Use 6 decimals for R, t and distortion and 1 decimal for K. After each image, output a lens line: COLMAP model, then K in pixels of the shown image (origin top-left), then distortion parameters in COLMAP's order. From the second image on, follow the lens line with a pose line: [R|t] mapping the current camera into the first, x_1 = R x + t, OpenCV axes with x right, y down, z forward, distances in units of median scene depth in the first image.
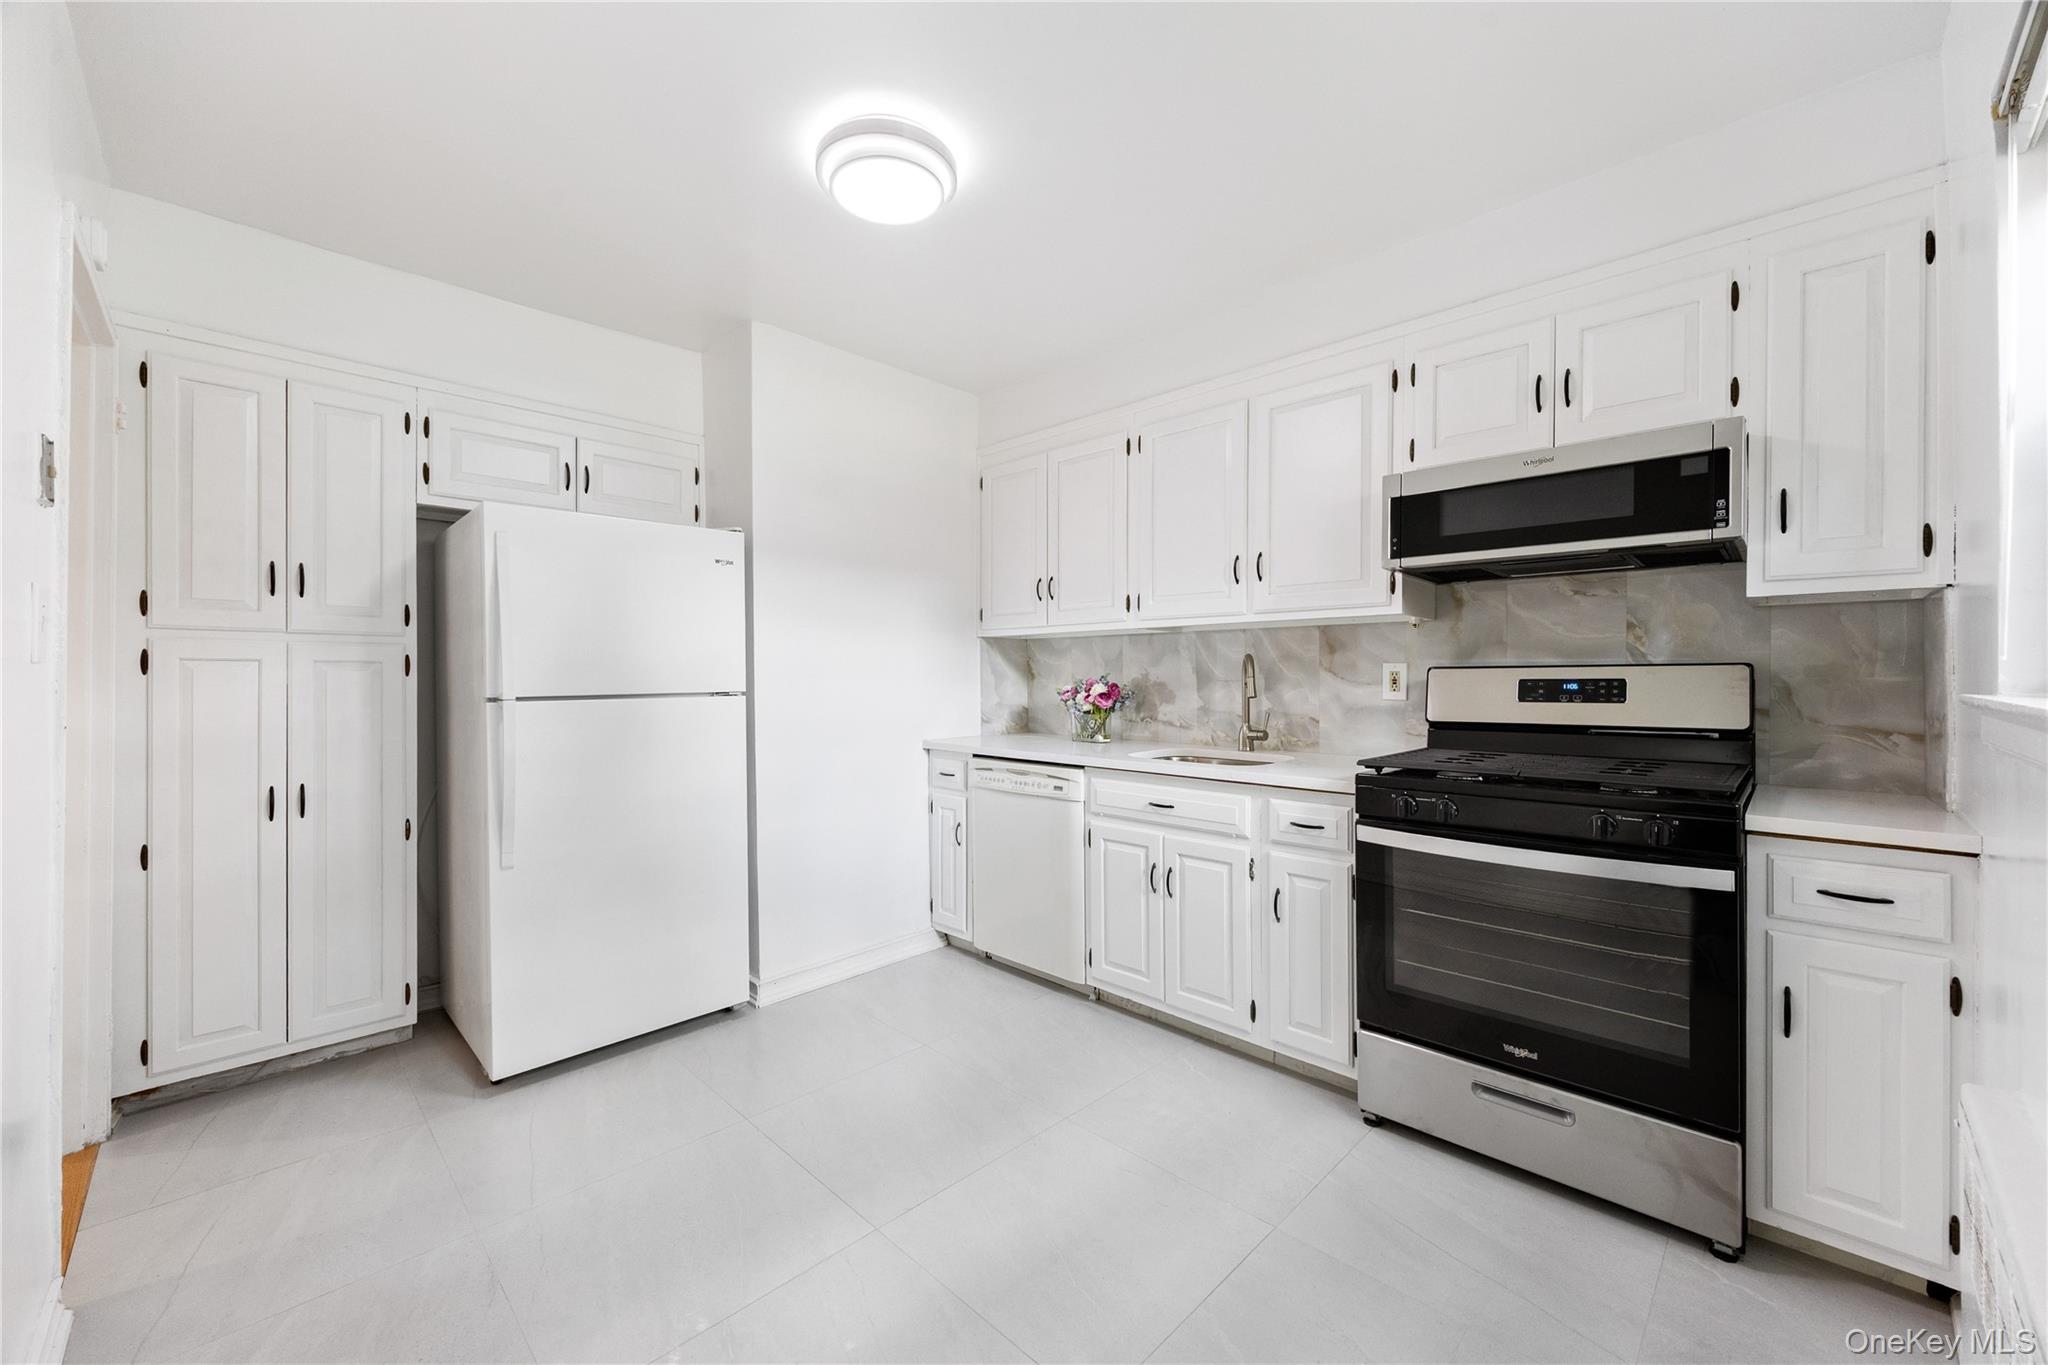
lens RADIAL K [[791.1, 0, 1006.1], [0, 791.1, 679.0], [0, 0, 1]] dist [-0.002334, 0.000161]
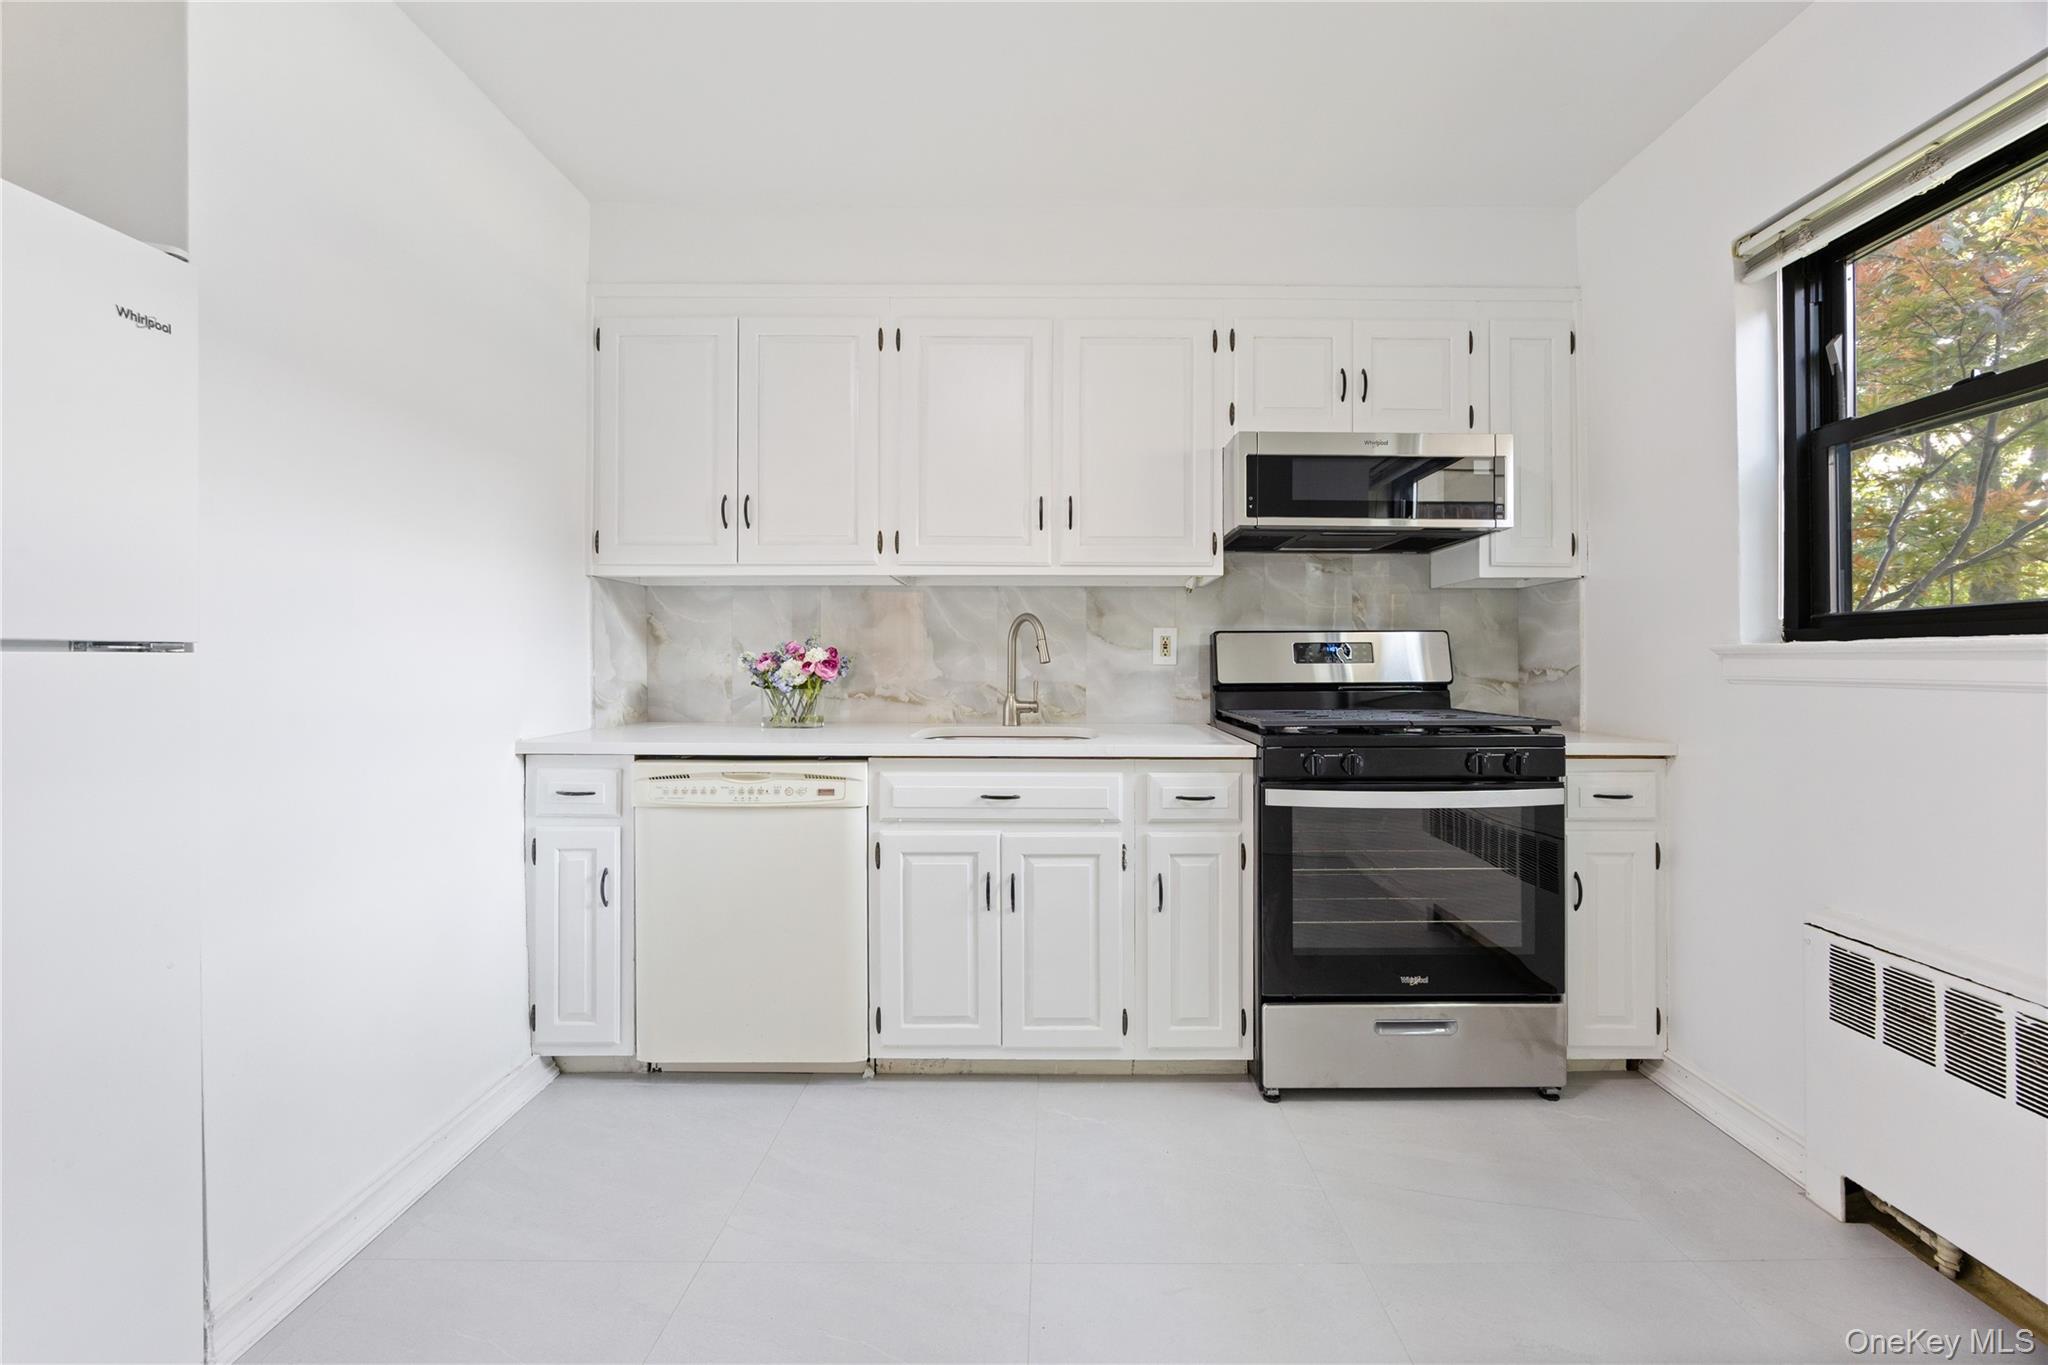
lens RADIAL K [[791.1, 0, 1032.8], [0, 791.1, 661.7], [0, 0, 1]] dist [-0.002334, 0.000161]
pose [[0.704877, 0.006317, 0.709301, -0.327968], [-0.001044, 0.999968, -0.007869, 0.030209], [-0.709329, 0.004806, 0.704862, 0.406780]]
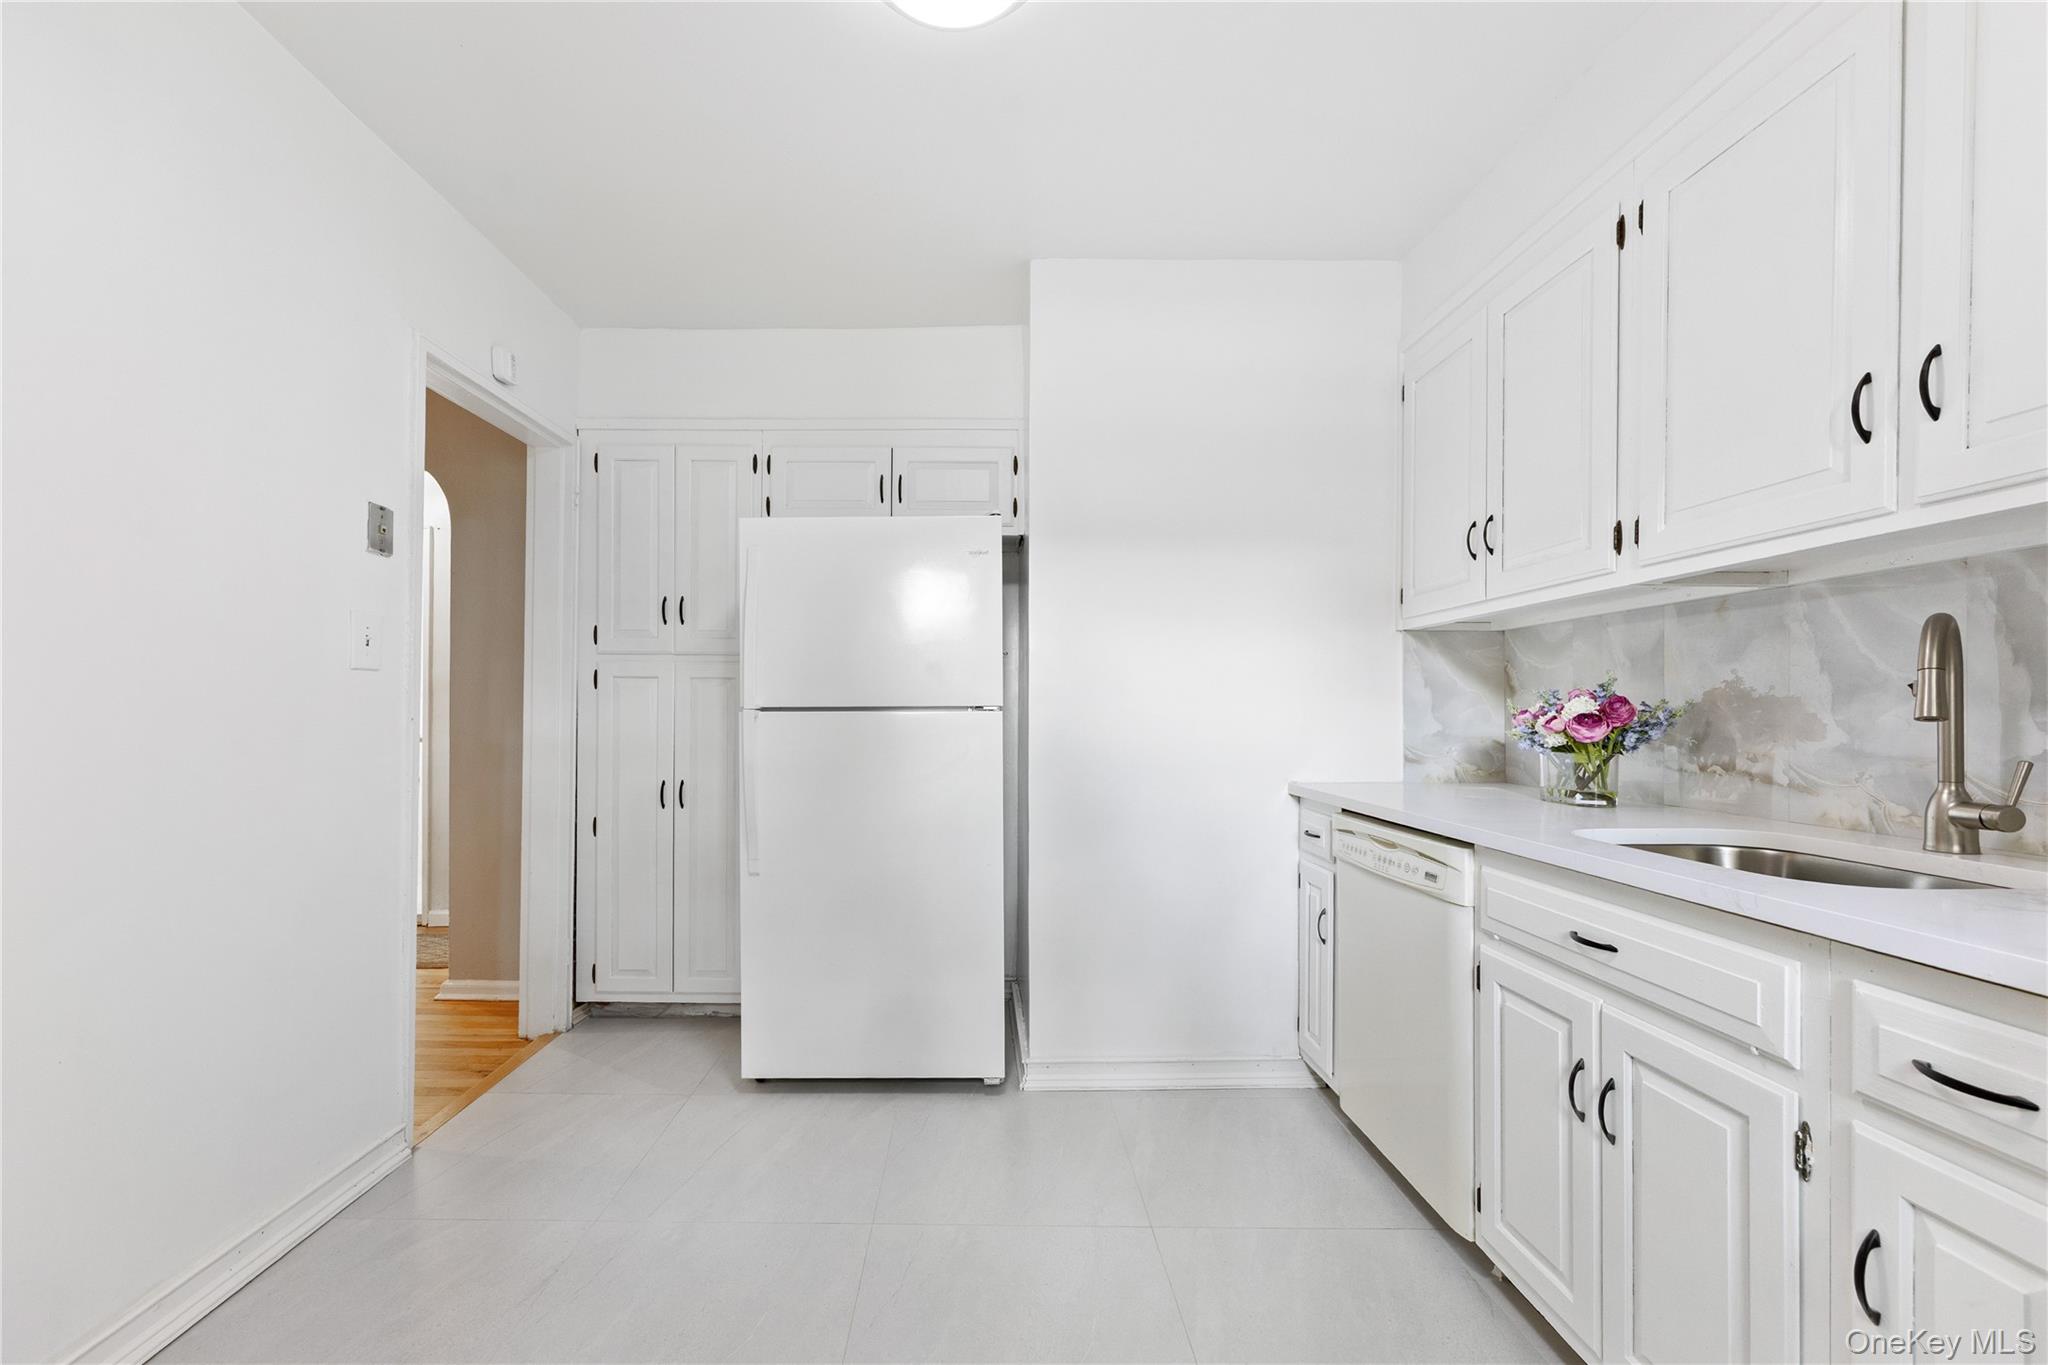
lens RADIAL K [[830.9, 0, 959.2], [0, 830.9, 713.4], [0, 0, 1]] dist [-0.001794, 0.001099]
pose [[0.706436, 0.006111, -0.707750, 0.268984], [-0.007642, 0.999970, 0.001006, 0.024232], [0.707735, 0.004698, 0.706462, 0.364471]]
